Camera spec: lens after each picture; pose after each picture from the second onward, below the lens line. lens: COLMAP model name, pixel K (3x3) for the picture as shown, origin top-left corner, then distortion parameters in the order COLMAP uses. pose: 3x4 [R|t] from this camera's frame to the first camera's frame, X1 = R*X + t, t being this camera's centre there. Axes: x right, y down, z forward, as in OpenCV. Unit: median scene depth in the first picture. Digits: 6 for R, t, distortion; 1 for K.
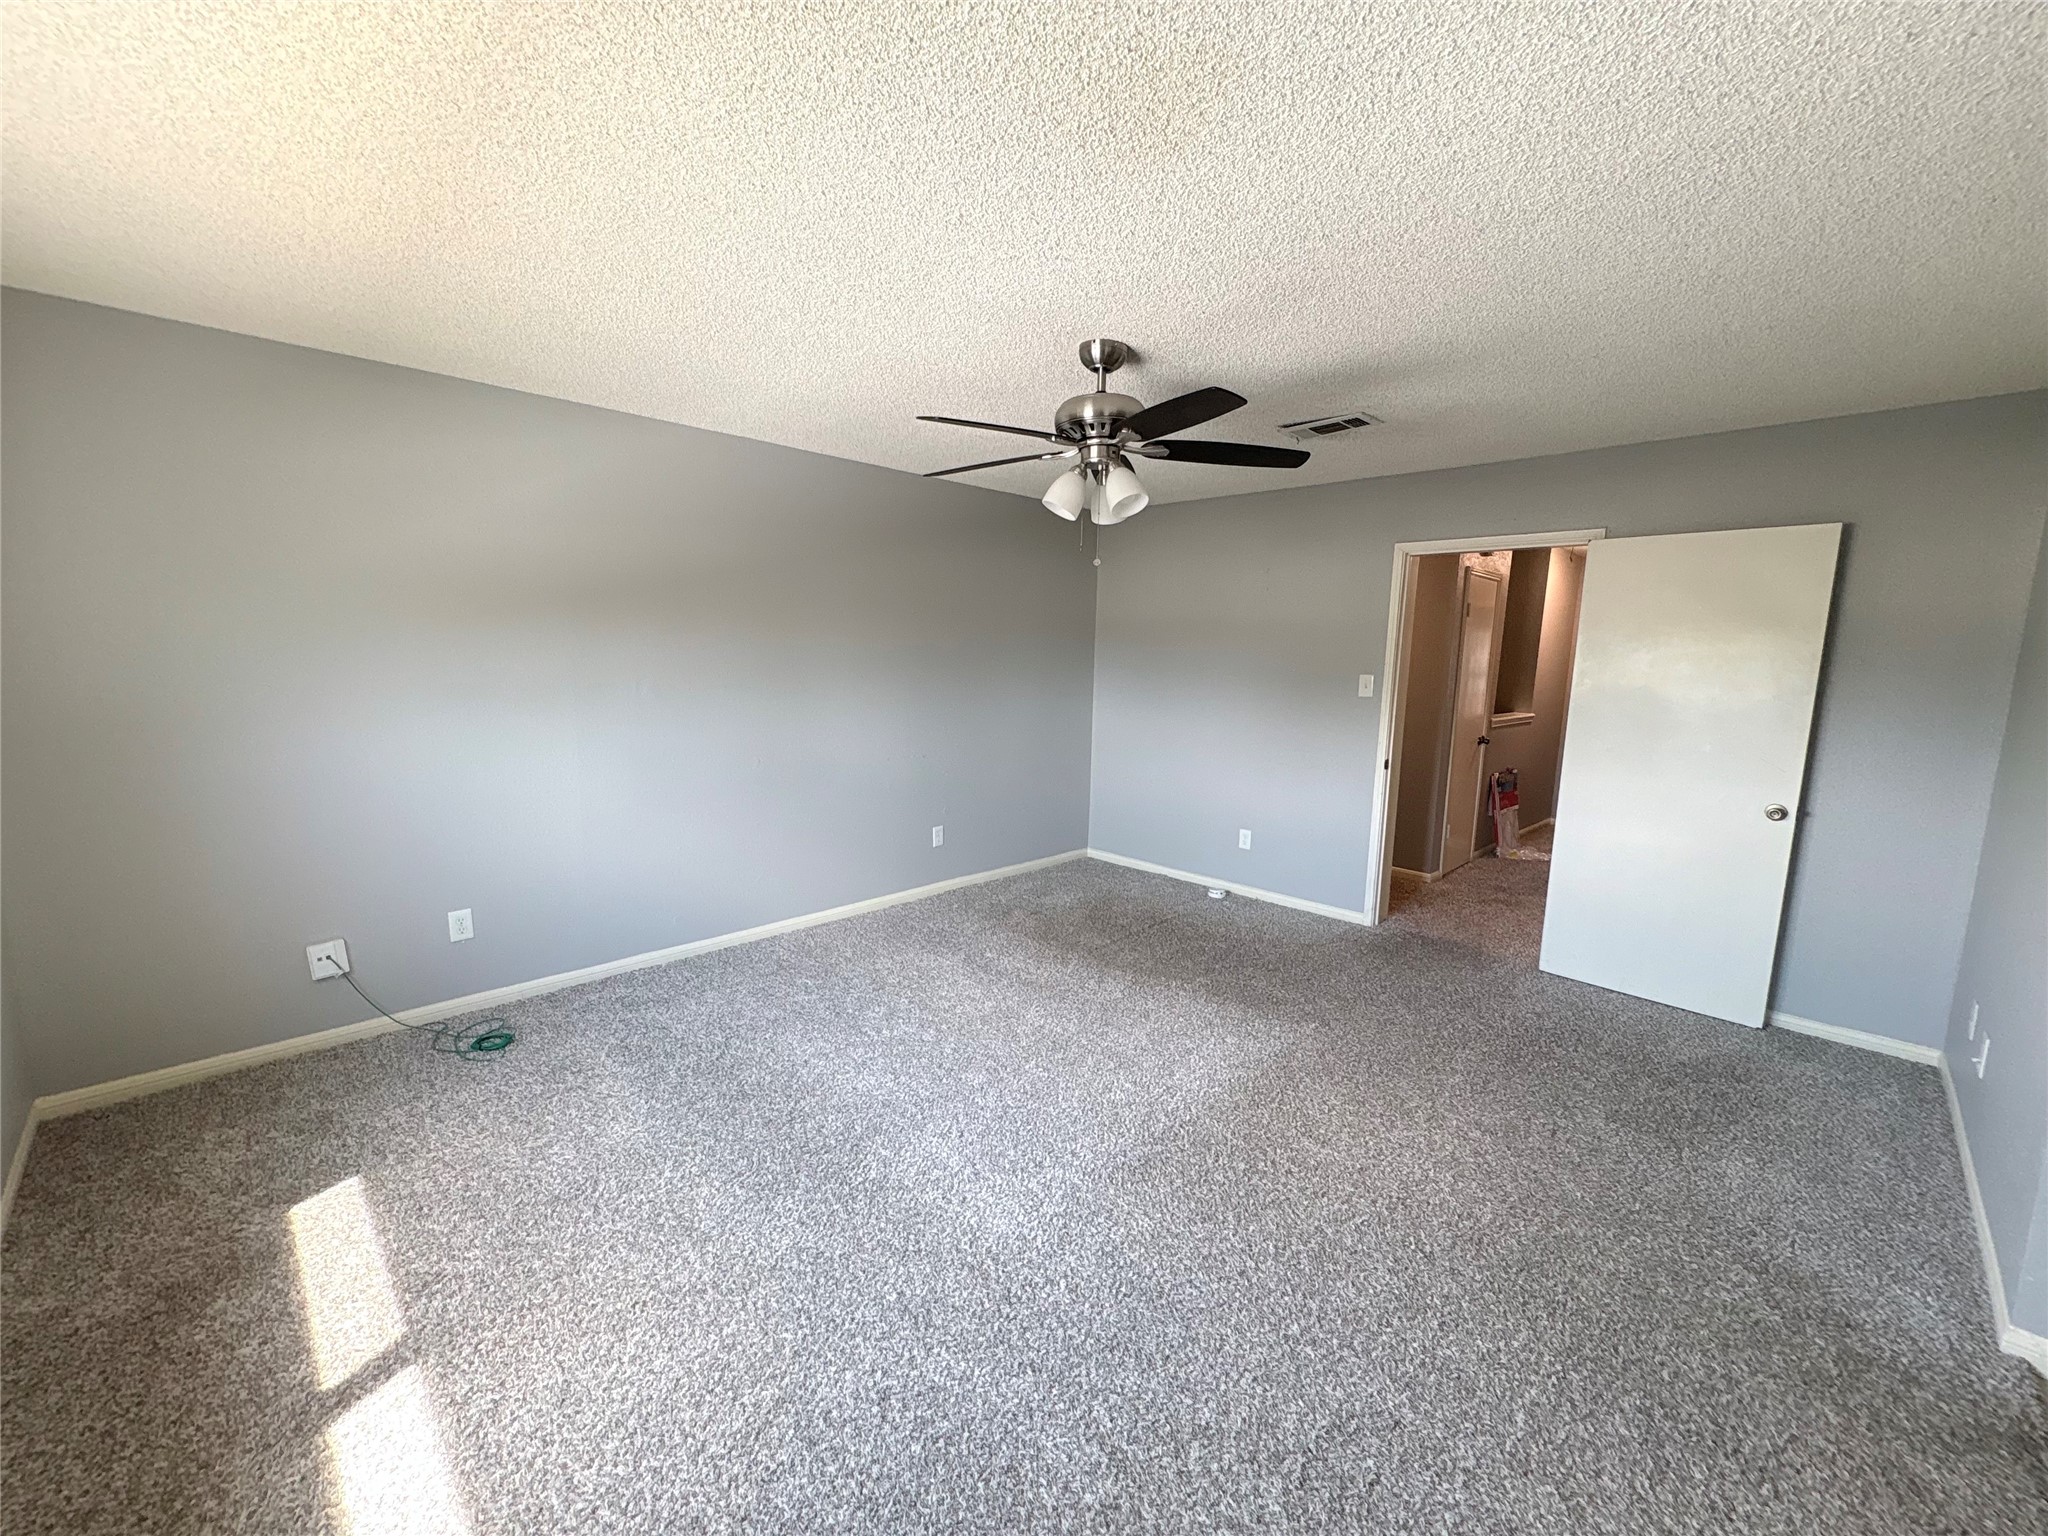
lens RADIAL K [[818.1, 0, 1023.9], [0, 818.1, 767.6], [0, 0, 1]] dist [0.001649, 0.000139]
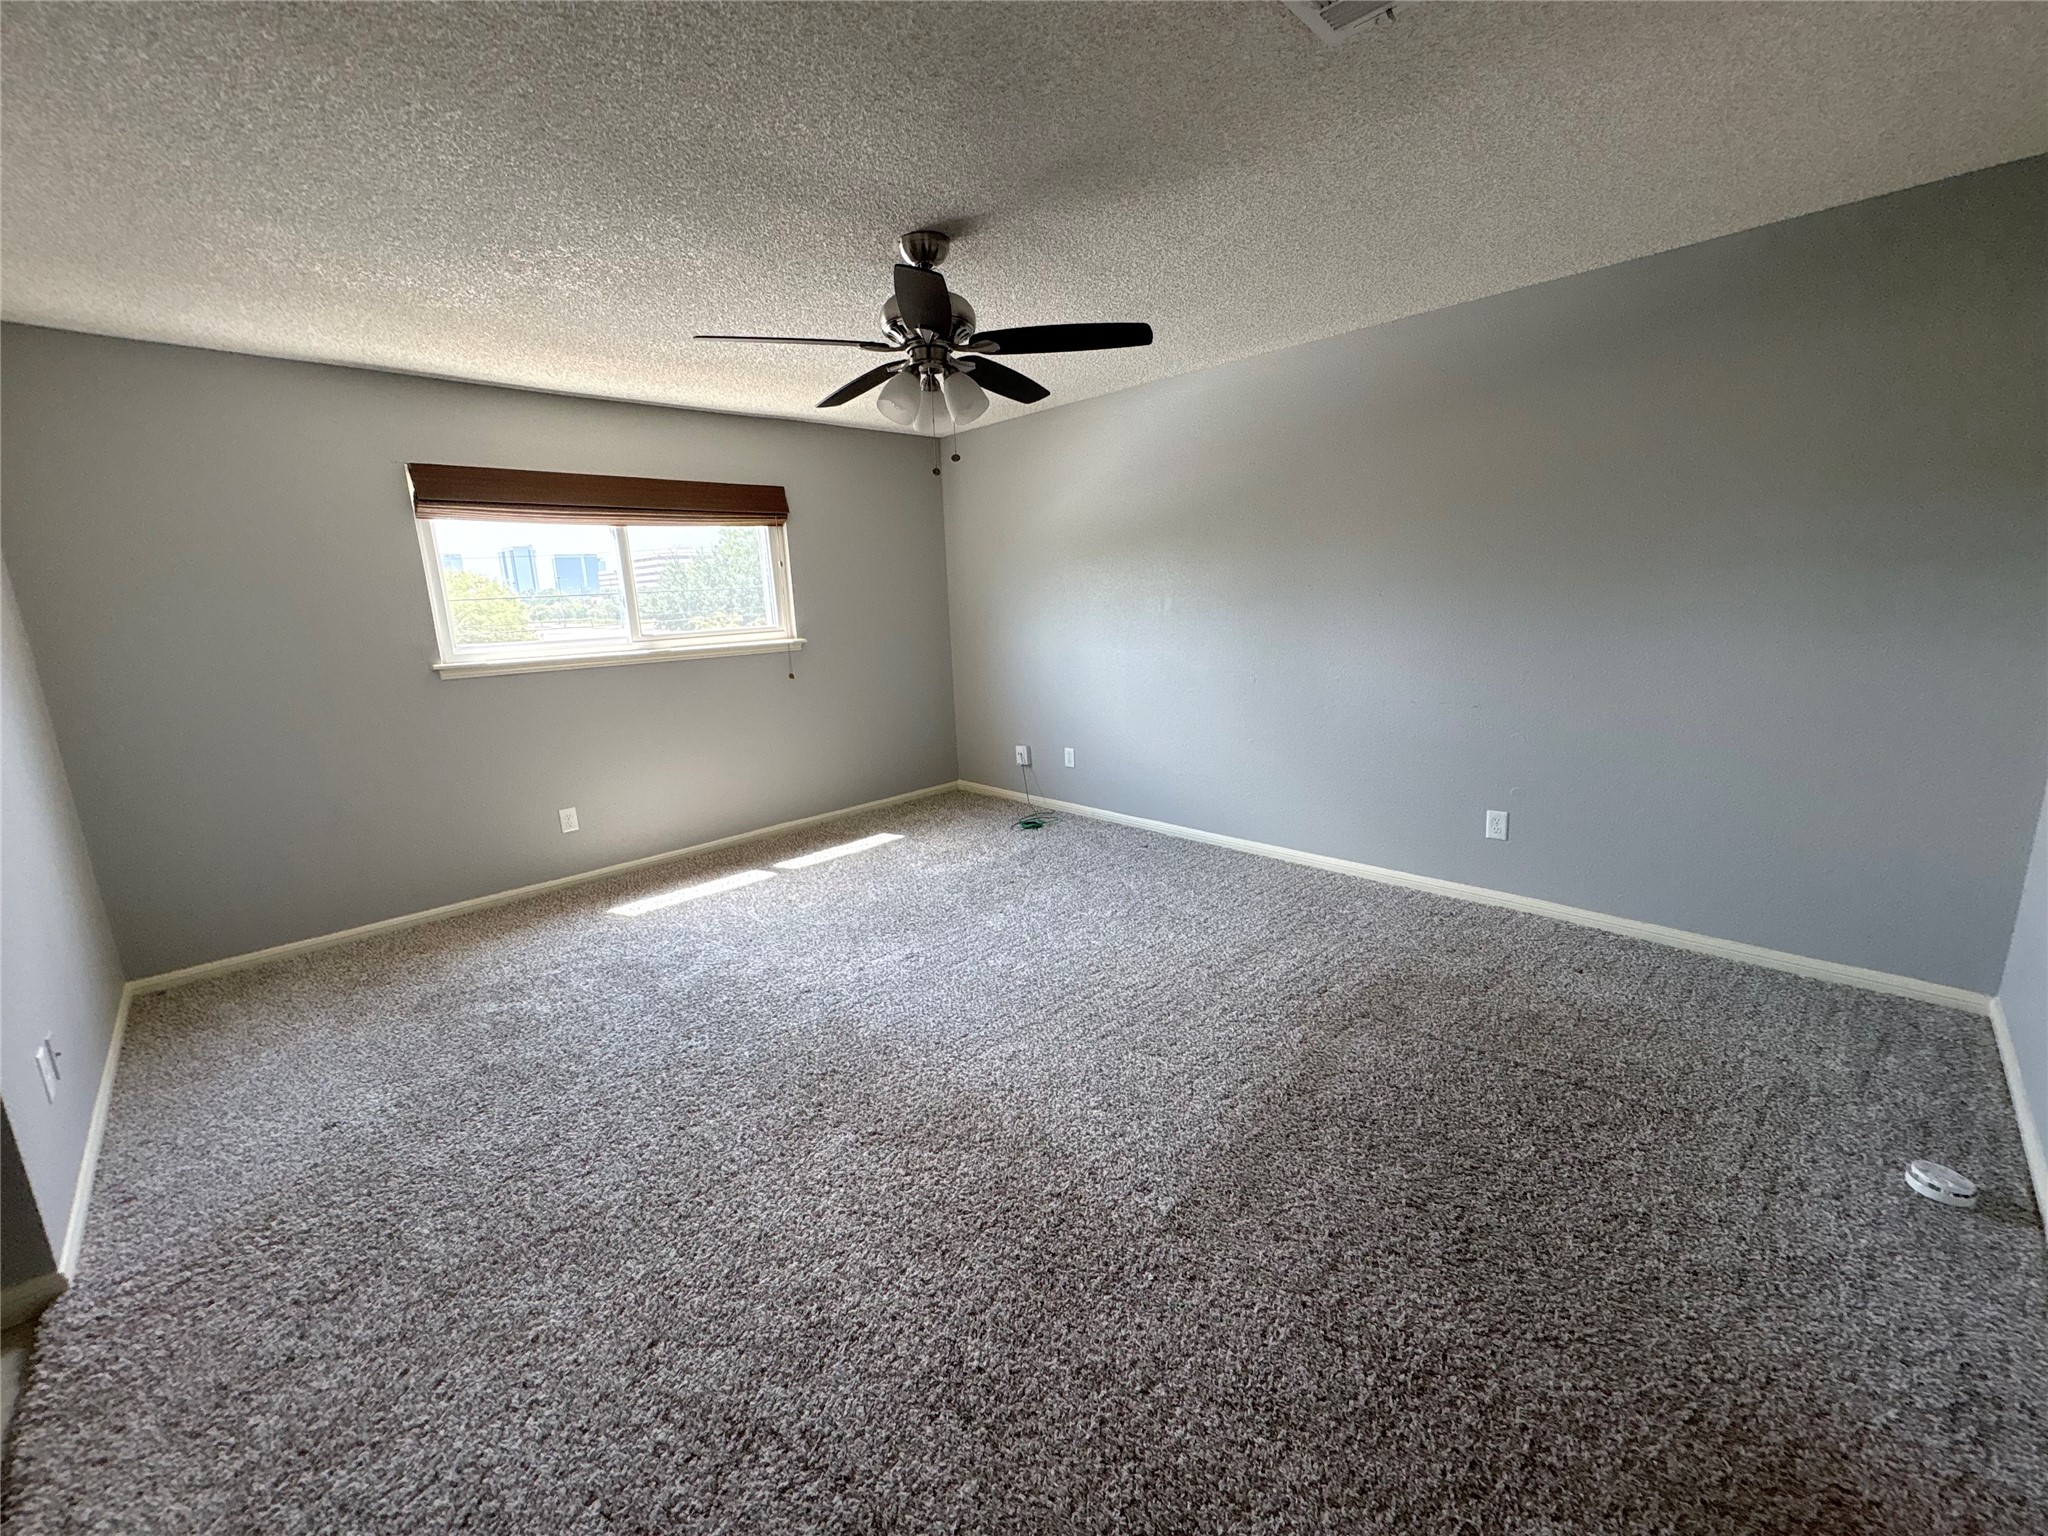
lens RADIAL K [[818.1, 0, 1025.1], [0, 818.1, 767.7], [0, 0, 1]] dist [0.001649, 0.000139]
pose [[-0.018516, 0.191228, -0.981371, 0.813723], [-0.103483, 0.975901, 0.192115, -0.079636], [0.994459, 0.105112, 0.001719, 0.835616]]
